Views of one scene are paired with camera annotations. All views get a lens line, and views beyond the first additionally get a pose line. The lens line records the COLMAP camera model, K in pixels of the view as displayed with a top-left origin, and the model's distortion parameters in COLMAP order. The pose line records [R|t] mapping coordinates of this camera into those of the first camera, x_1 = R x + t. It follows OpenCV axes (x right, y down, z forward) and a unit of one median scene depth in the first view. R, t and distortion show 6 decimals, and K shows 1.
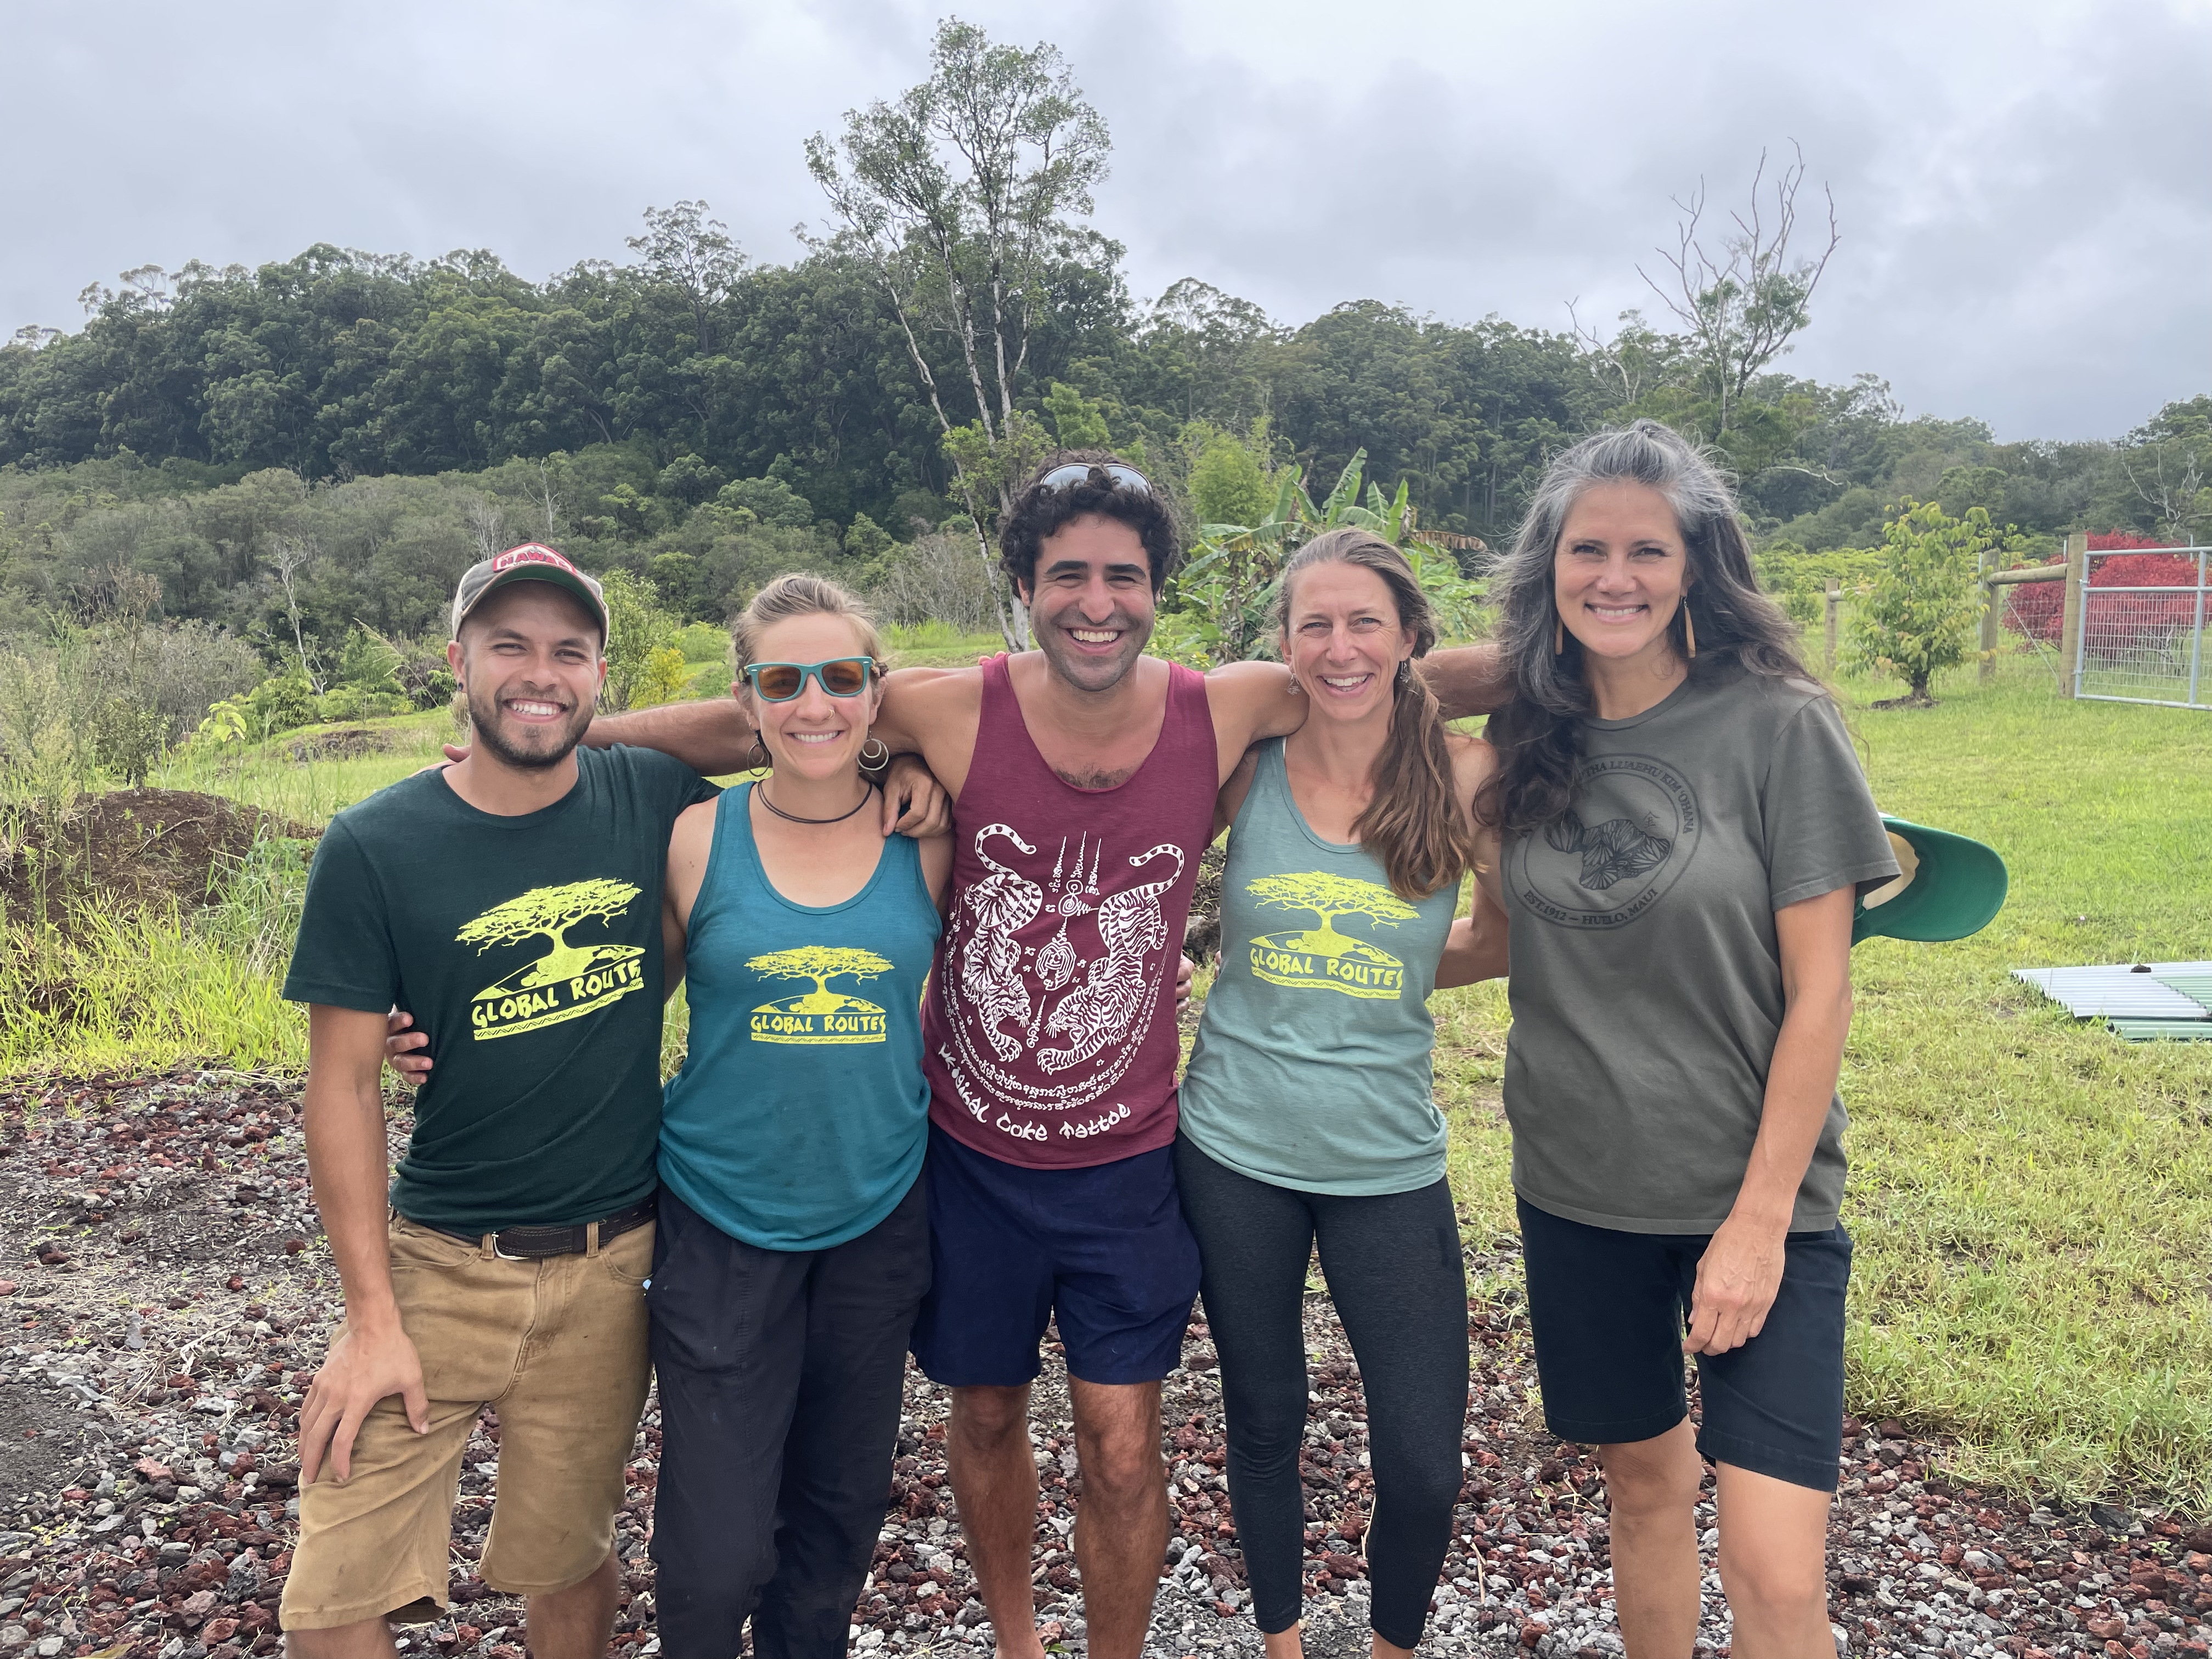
lens RADIAL K [[1678.8, 0, 1106.5], [0, 1678.8, 822.4], [0, 0, 1]] dist [0.080610, -0.114012]
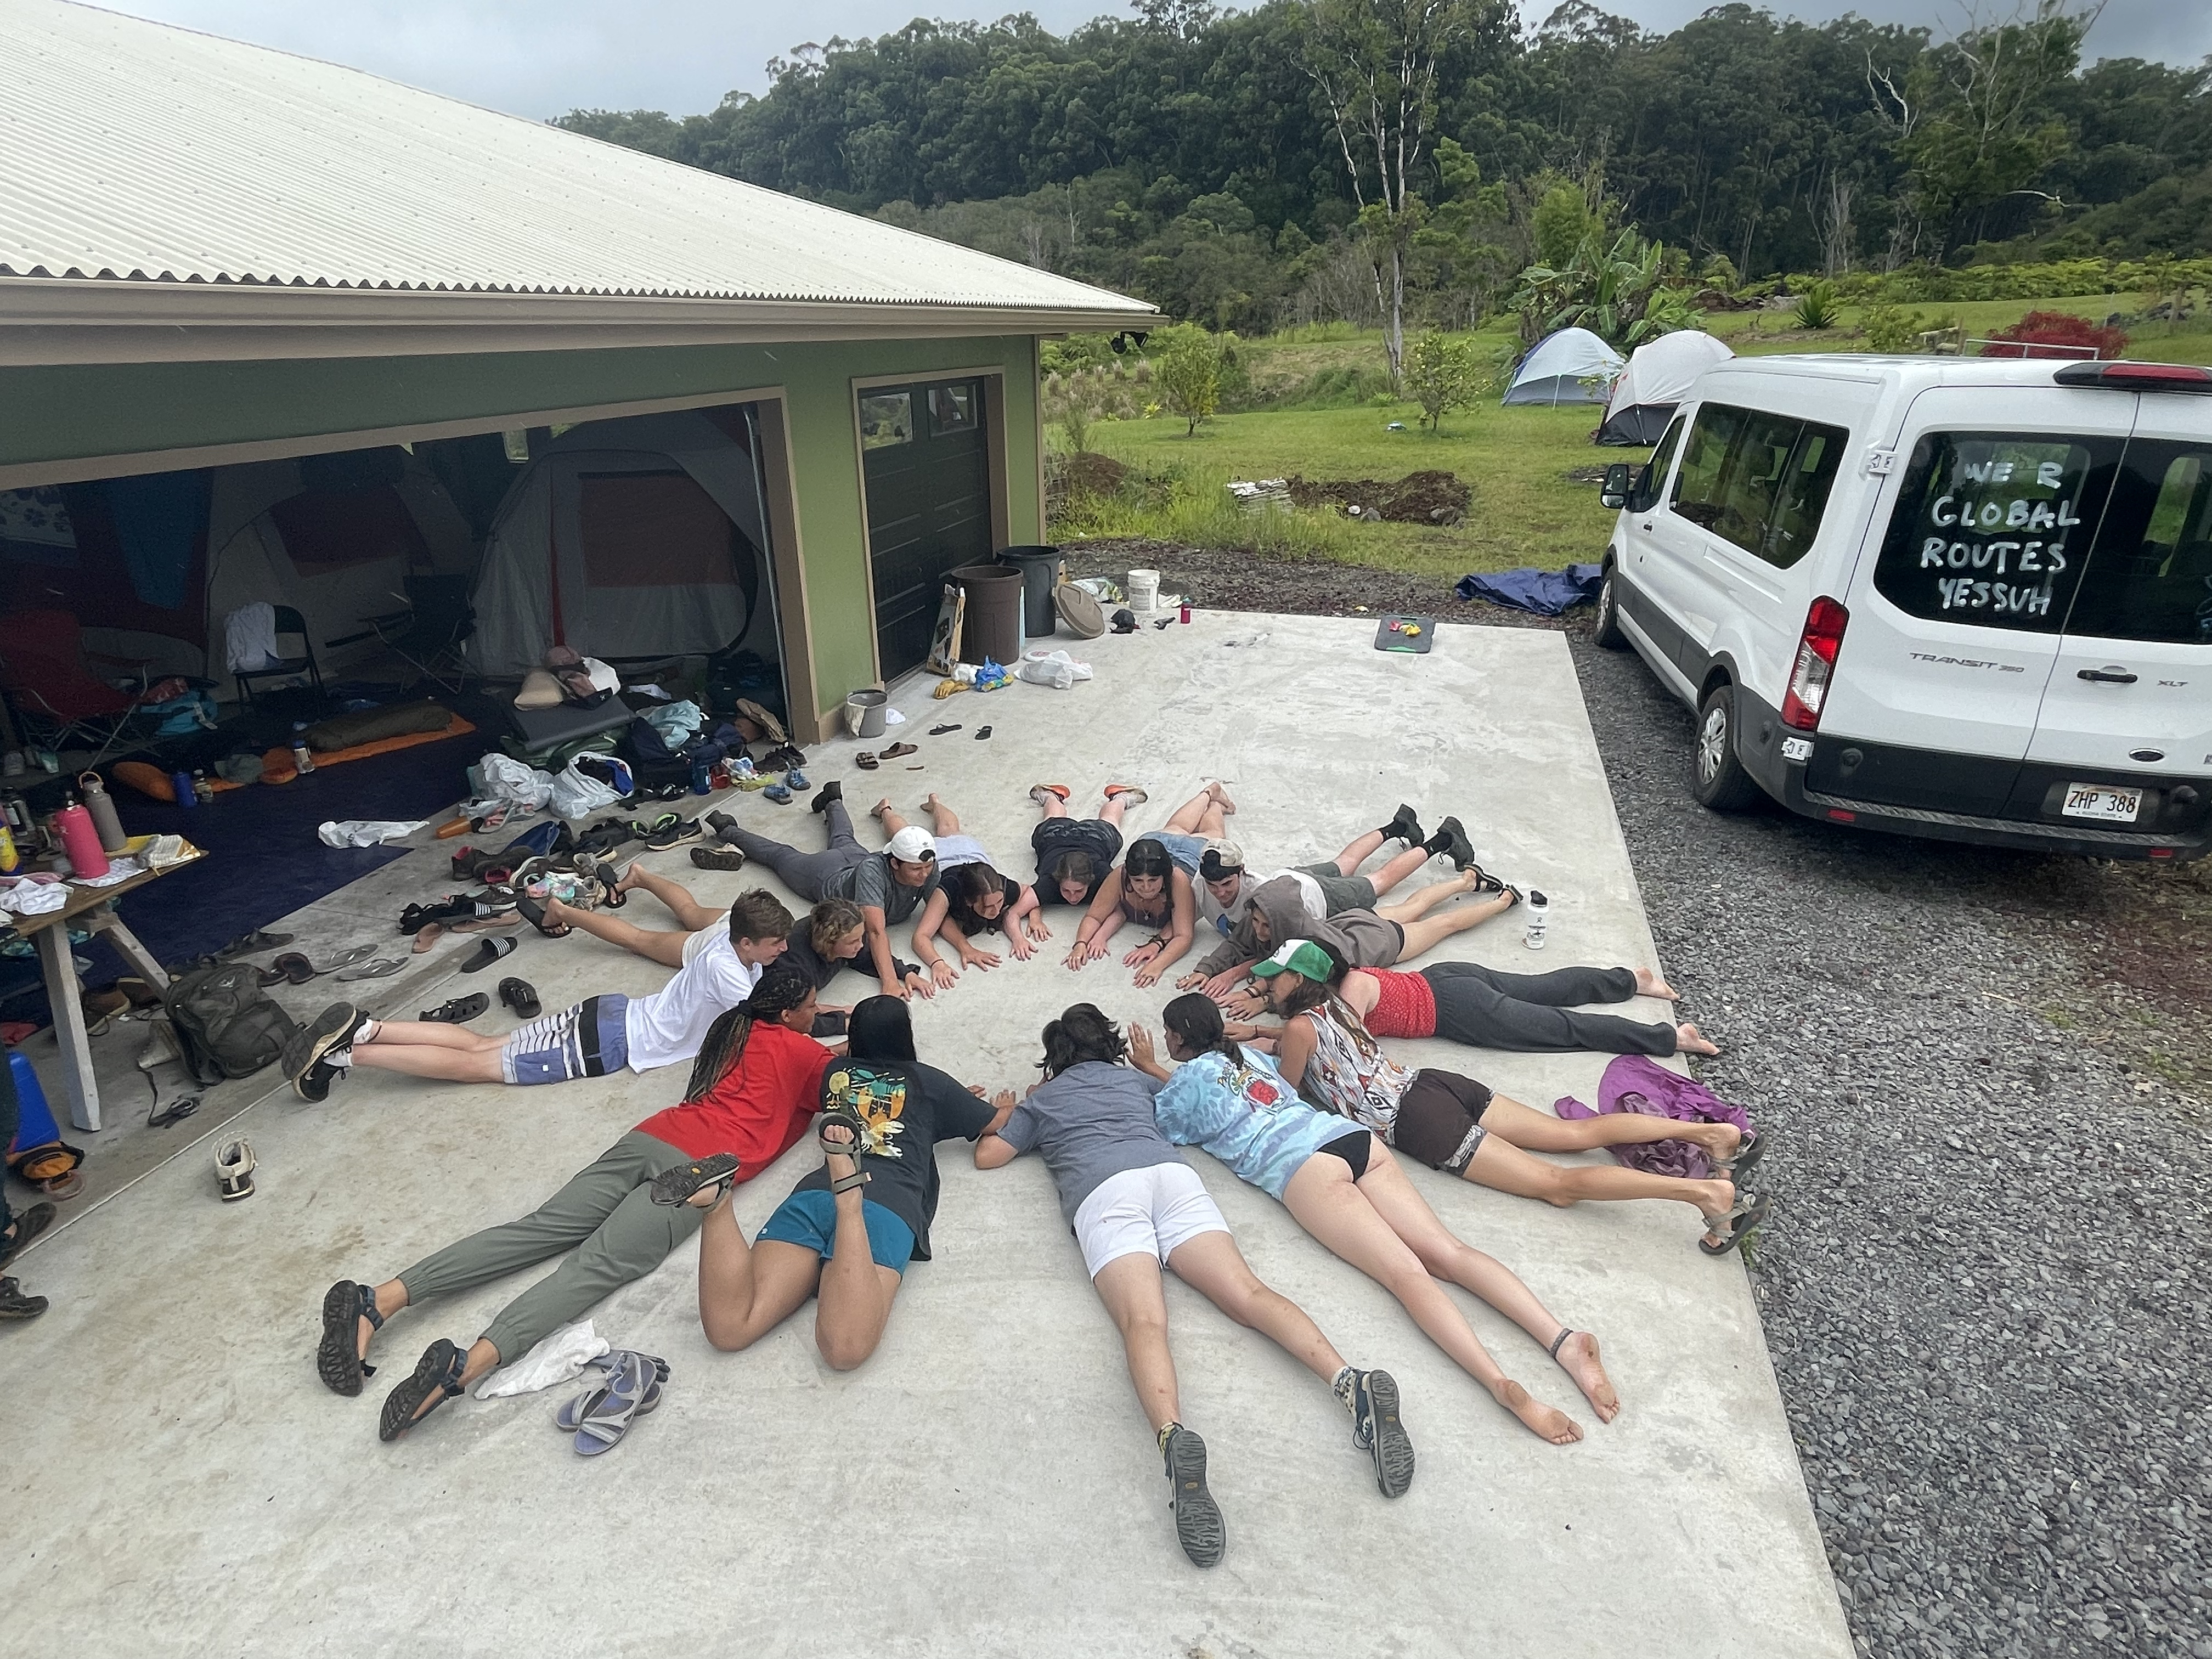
lens RADIAL K [[1191.2, 0, 1107.0], [0, 1191.2, 803.6], [0, 0, 1]] dist [0.002415, 0.001139]
pose [[0.962105, 0.101318, -0.253158, 0.008566], [-0.026759, 0.959007, 0.282115, -0.002354], [0.271363, -0.264650, 0.925377, -0.144182]]
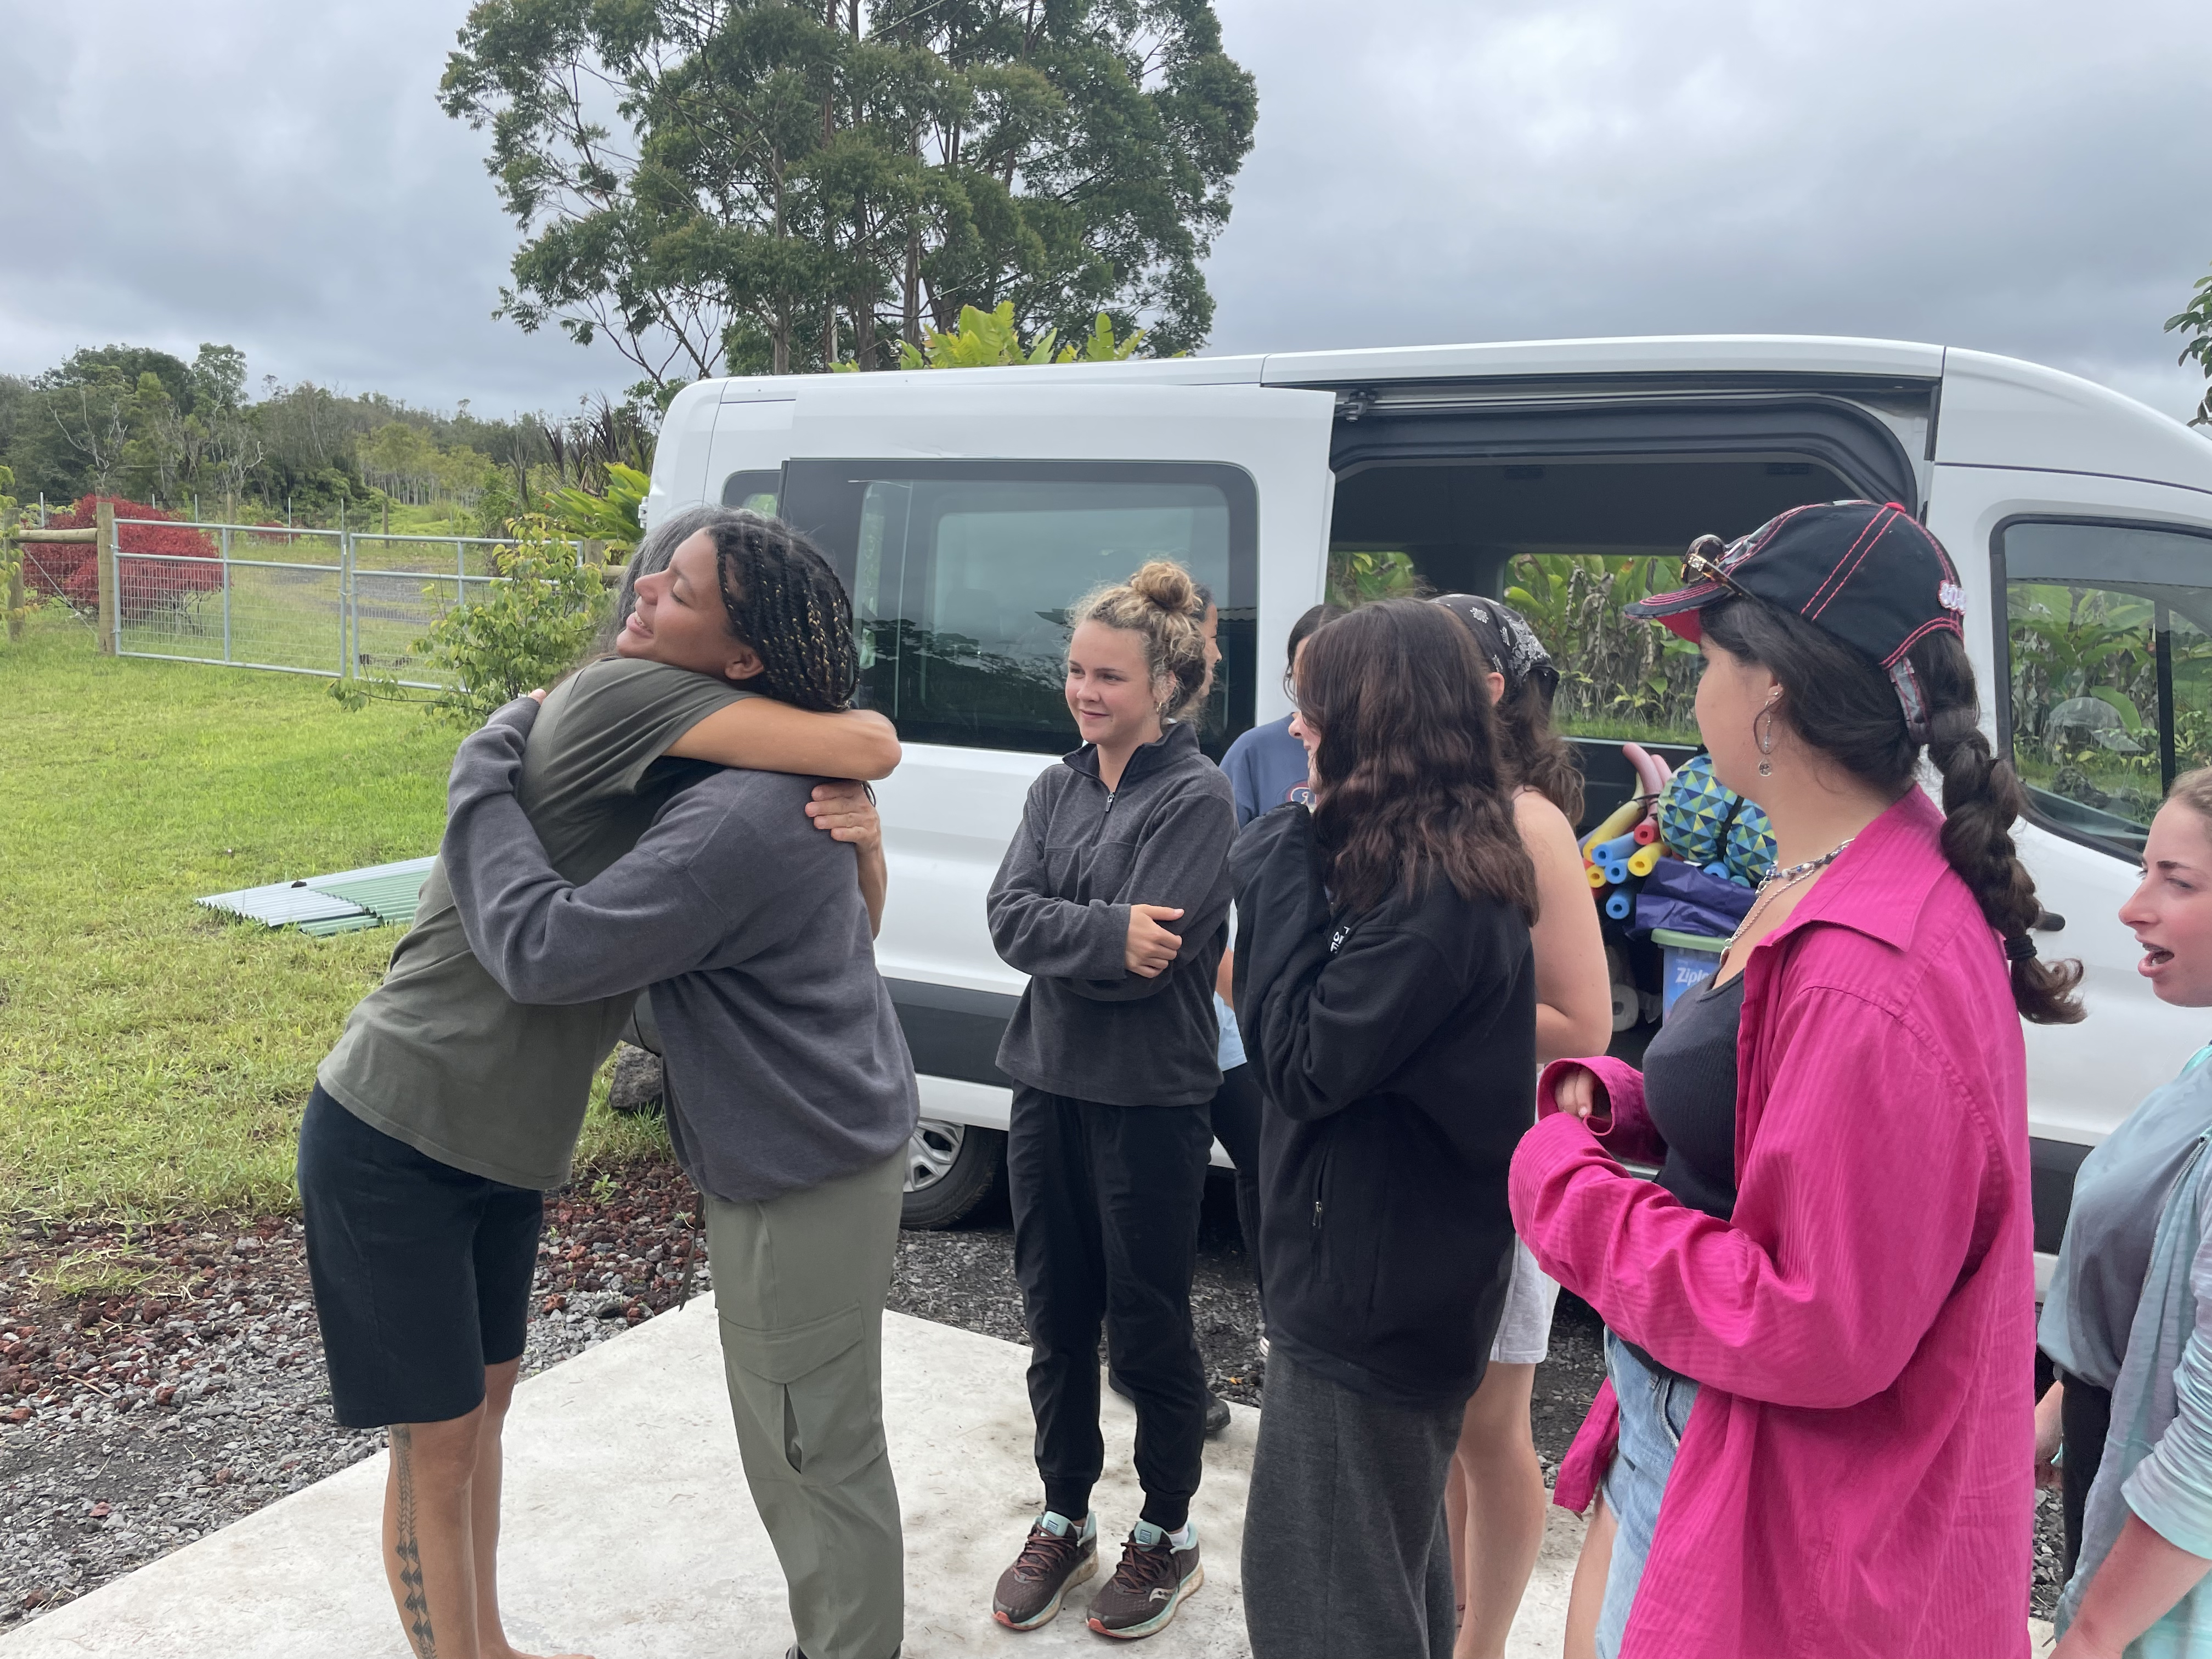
lens RADIAL K [[1678.8, 0, 1106.5], [0, 1678.8, 822.4], [0, 0, 1]] dist [0.080610, -0.114012]
pose [[0.463752, -0.087557, 0.881628, -0.023587], [0.057977, 0.995971, 0.068416, -0.001203], [-0.884066, 0.019386, 0.466960, -0.012960]]
